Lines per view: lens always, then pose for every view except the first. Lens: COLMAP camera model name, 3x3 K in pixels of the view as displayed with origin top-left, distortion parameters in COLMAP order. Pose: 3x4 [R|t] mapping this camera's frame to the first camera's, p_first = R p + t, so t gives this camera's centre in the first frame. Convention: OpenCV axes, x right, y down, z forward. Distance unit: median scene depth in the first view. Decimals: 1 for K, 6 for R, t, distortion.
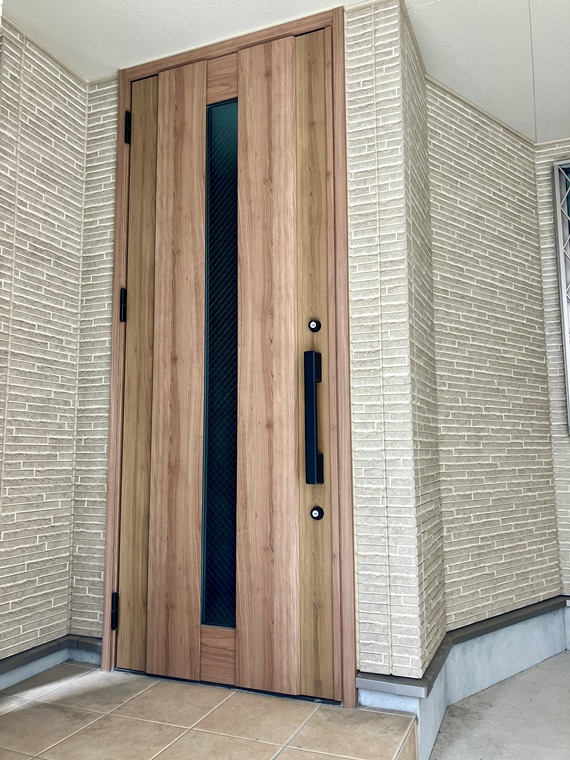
lens RADIAL K [[621.3, 0, 285.0], [0, 621.3, 380.0], [0, 0, 1]] dist [0.018789, 0.005165]
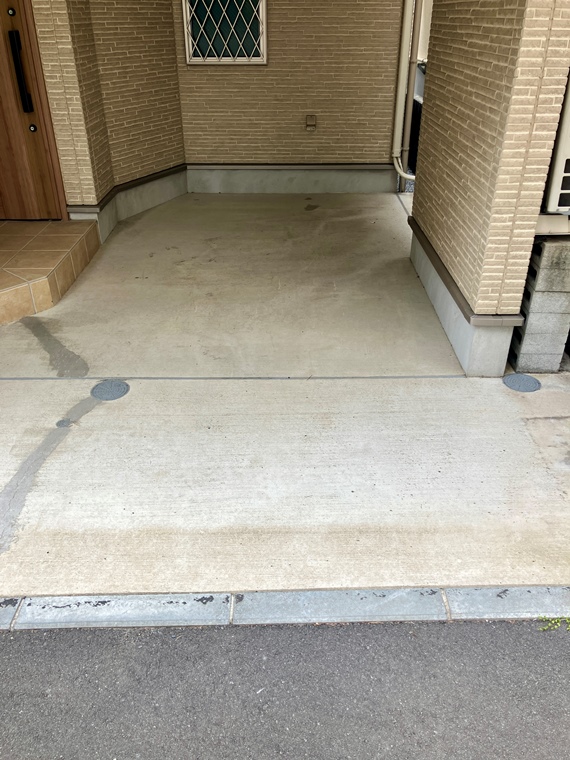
lens RADIAL K [[621.3, 0, 285.0], [0, 621.3, 380.0], [0, 0, 1]] dist [0.018789, 0.005165]
pose [[0.919322, -0.188727, 0.345295, -0.040945], [-0.057204, 0.804068, 0.591779, -0.298429], [-0.389325, -0.563788, 0.728402, -0.983673]]
